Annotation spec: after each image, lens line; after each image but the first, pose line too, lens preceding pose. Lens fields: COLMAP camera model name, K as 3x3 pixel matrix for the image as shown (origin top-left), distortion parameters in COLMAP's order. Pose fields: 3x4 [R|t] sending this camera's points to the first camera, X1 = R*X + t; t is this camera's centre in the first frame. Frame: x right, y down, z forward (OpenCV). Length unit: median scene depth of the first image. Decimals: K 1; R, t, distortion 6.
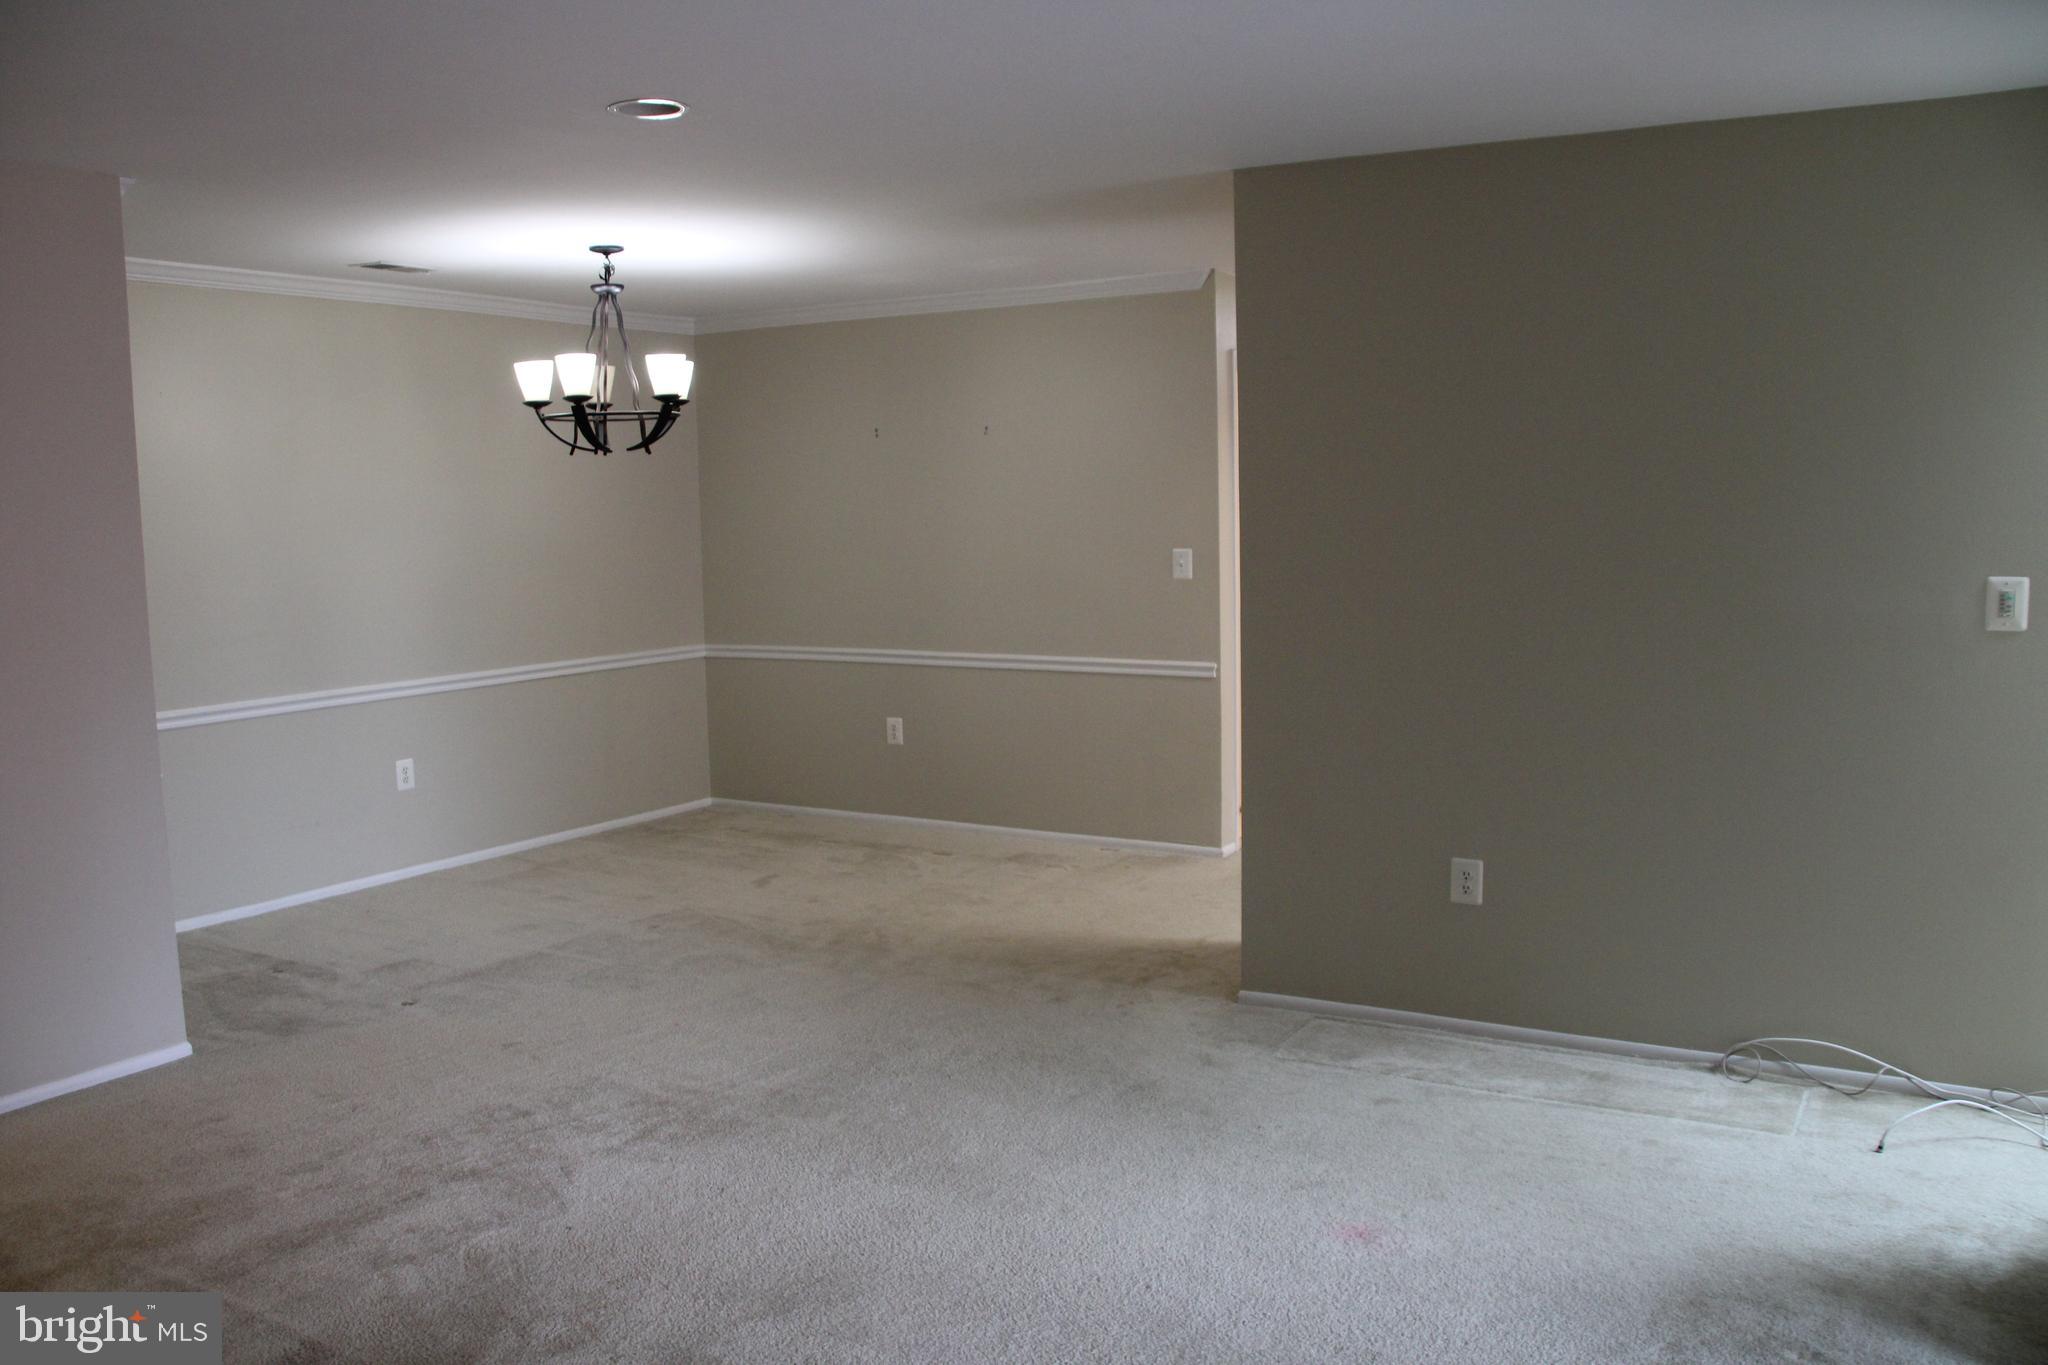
lens RADIAL K [[1680.2, 0, 982.2], [0, 1680.2, 723.4], [0, 0, 1]] dist [-0.164714, 0.116591]
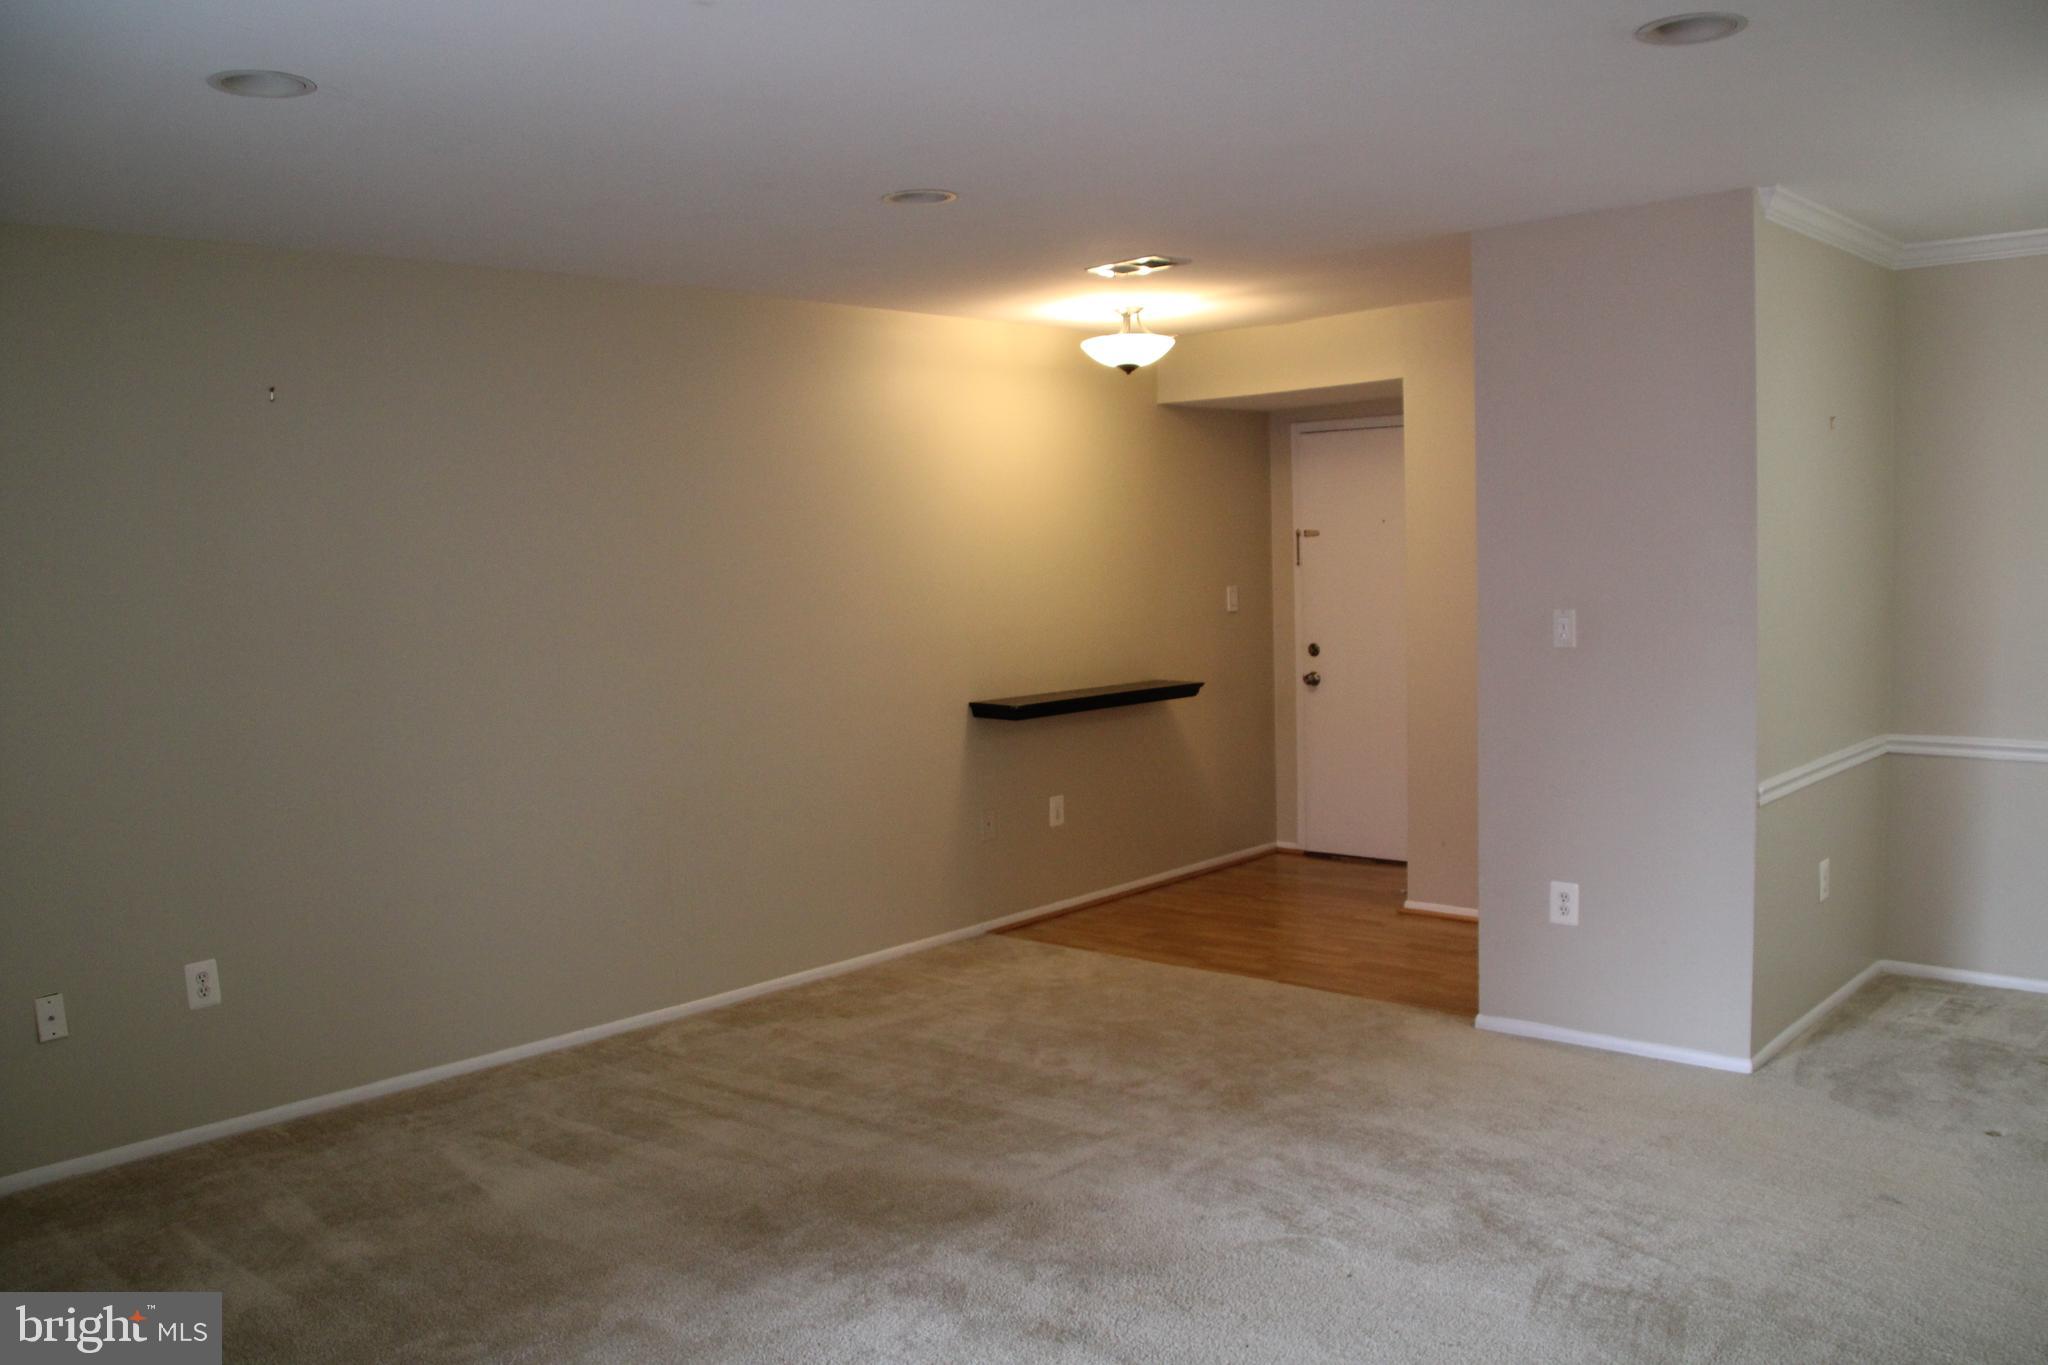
lens RADIAL K [[1680.2, 0, 982.2], [0, 1680.2, 723.4], [0, 0, 1]] dist [-0.164714, 0.116591]
pose [[-0.192598, 0.133535, -0.972149, 0.532459], [-0.089558, 0.984171, 0.152929, -0.114355], [0.977182, 0.116517, -0.177590, 0.691314]]
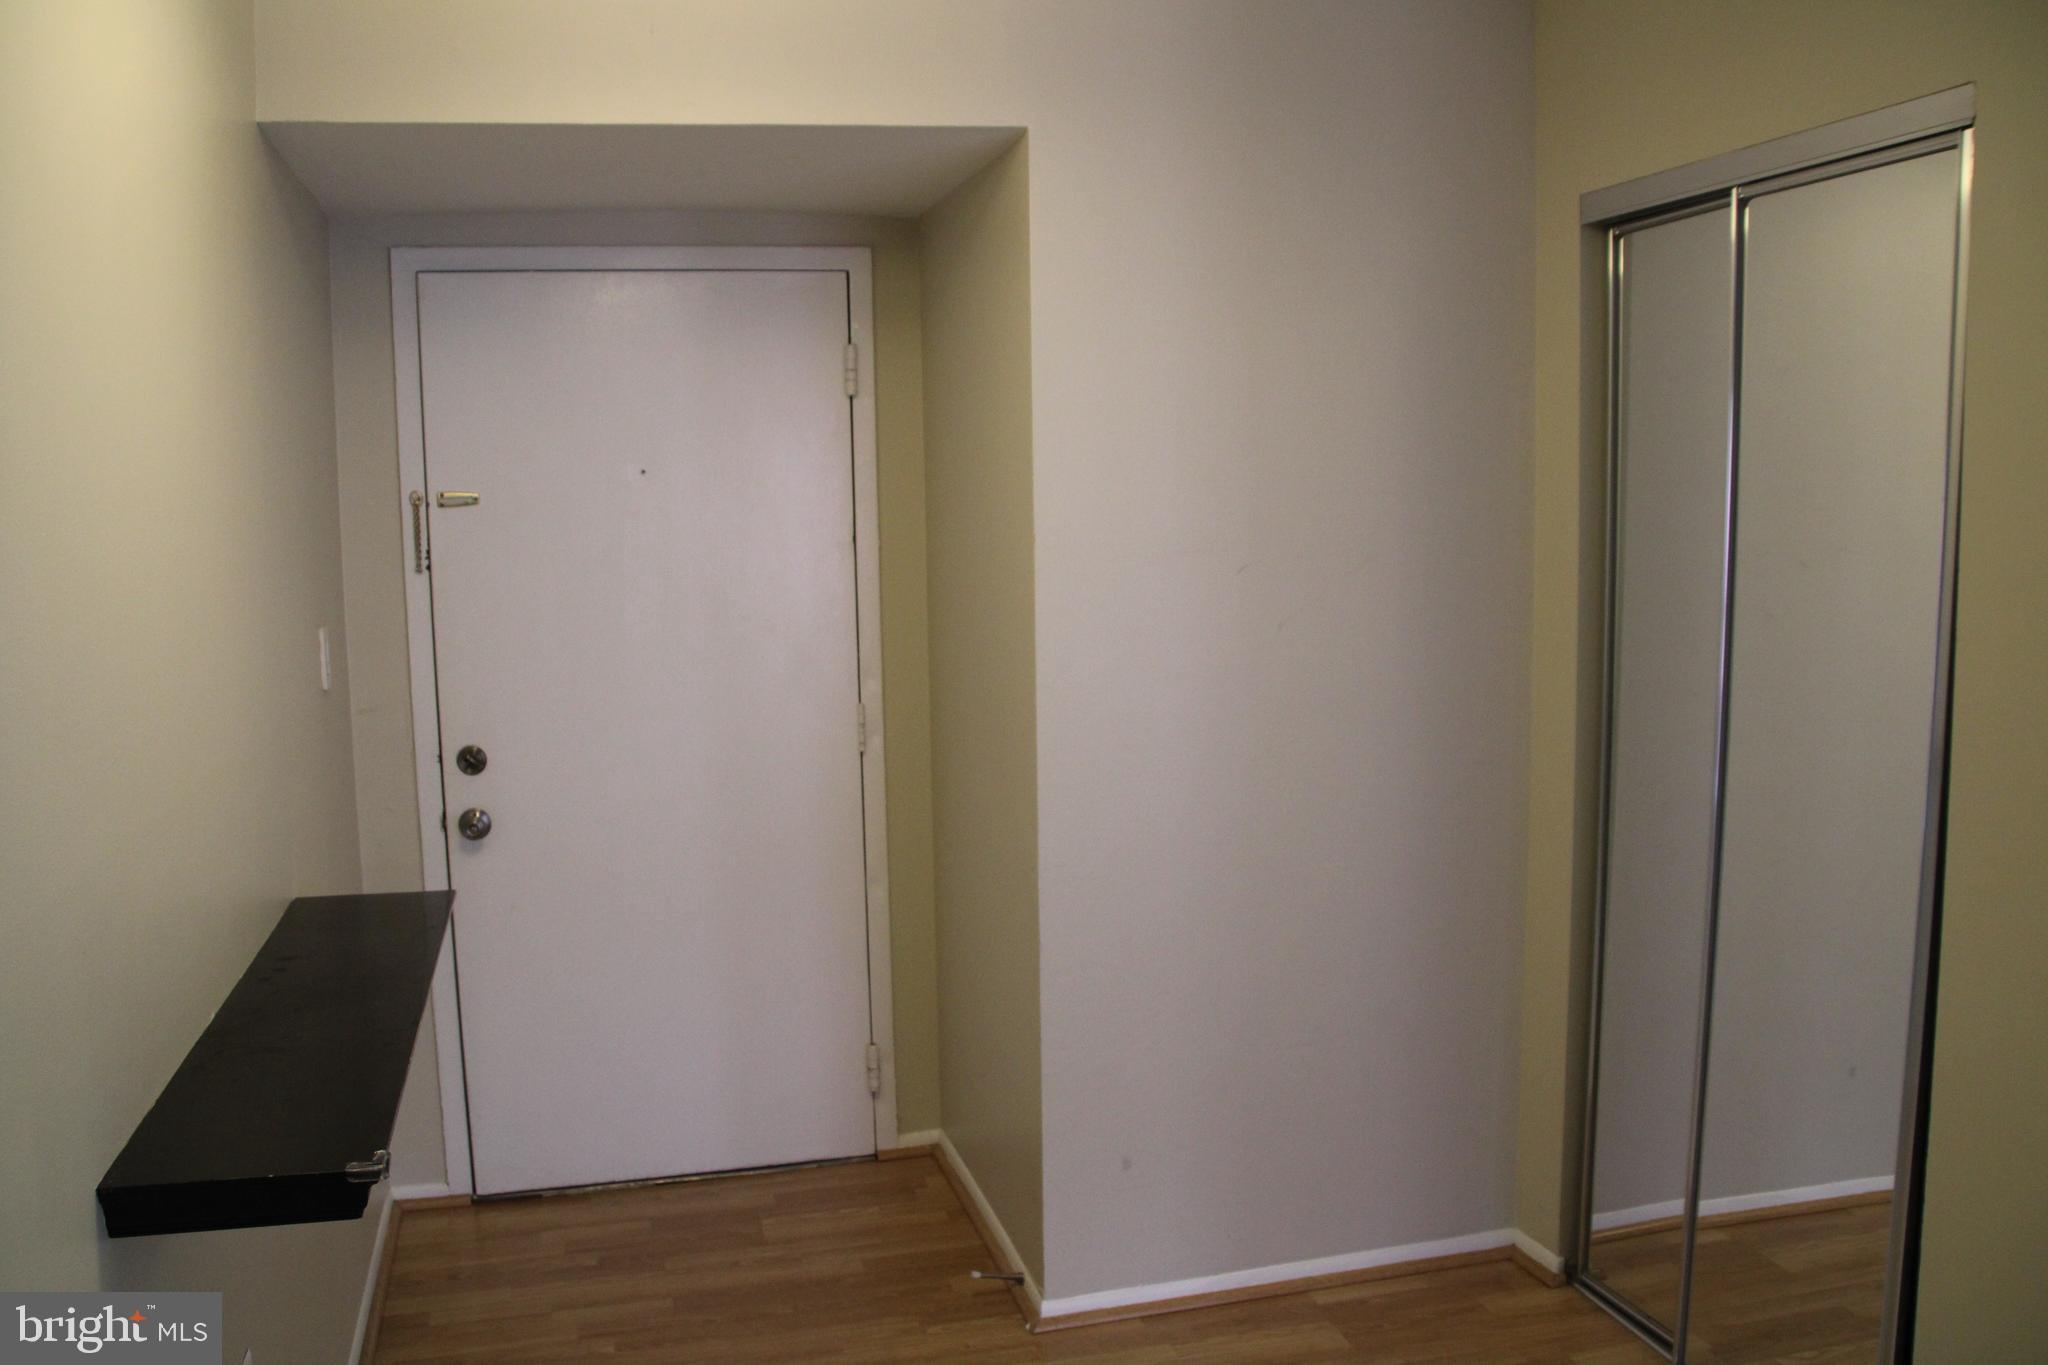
lens RADIAL K [[1680.2, 0, 982.2], [0, 1680.2, 723.4], [0, 0, 1]] dist [-0.164714, 0.116591]
pose [[0.726886, 0.097674, -0.679777, -0.536179], [-0.089101, 0.994881, 0.047674, -0.030065], [0.680953, 0.025915, 0.731868, 0.308003]]
